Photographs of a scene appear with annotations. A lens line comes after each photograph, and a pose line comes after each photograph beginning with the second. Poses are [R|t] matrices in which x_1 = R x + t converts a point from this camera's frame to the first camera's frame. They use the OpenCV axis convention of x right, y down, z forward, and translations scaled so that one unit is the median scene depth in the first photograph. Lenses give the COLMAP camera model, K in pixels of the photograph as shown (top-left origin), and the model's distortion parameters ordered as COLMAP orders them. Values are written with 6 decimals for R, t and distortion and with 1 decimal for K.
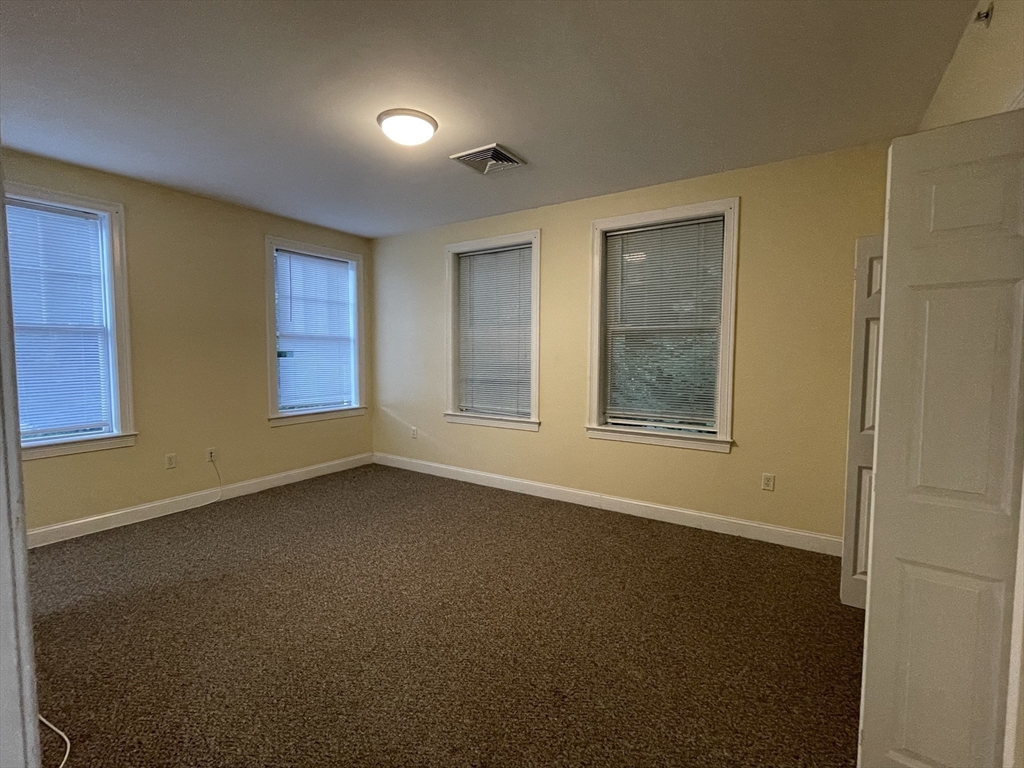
lens RADIAL K [[466.0, 0, 509.3], [0, 466.0, 382.4], [0, 0, 1]] dist [-0.000200, 0.001034]
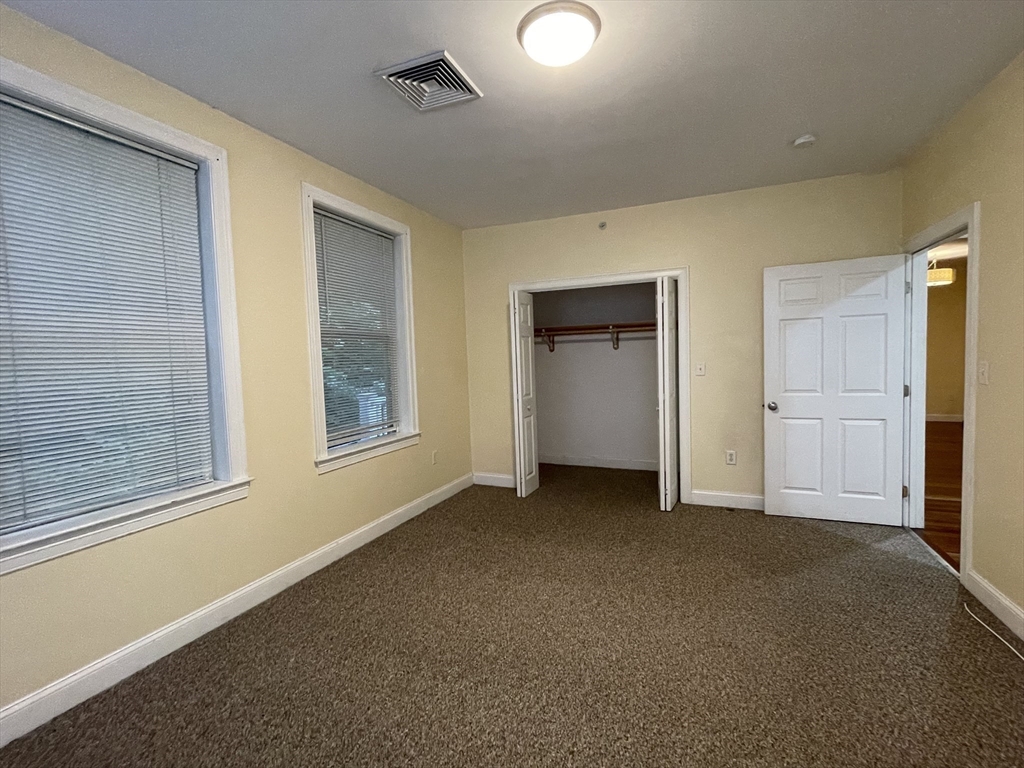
lens RADIAL K [[466.0, 0, 510.2], [0, 466.0, 383.6], [0, 0, 1]] dist [-0.000200, 0.001034]
pose [[-0.188539, -0.053142, 0.980627, -0.619732], [0.088419, 0.993561, 0.070843, -0.053349], [-0.978077, 0.100063, -0.182626, 0.835670]]
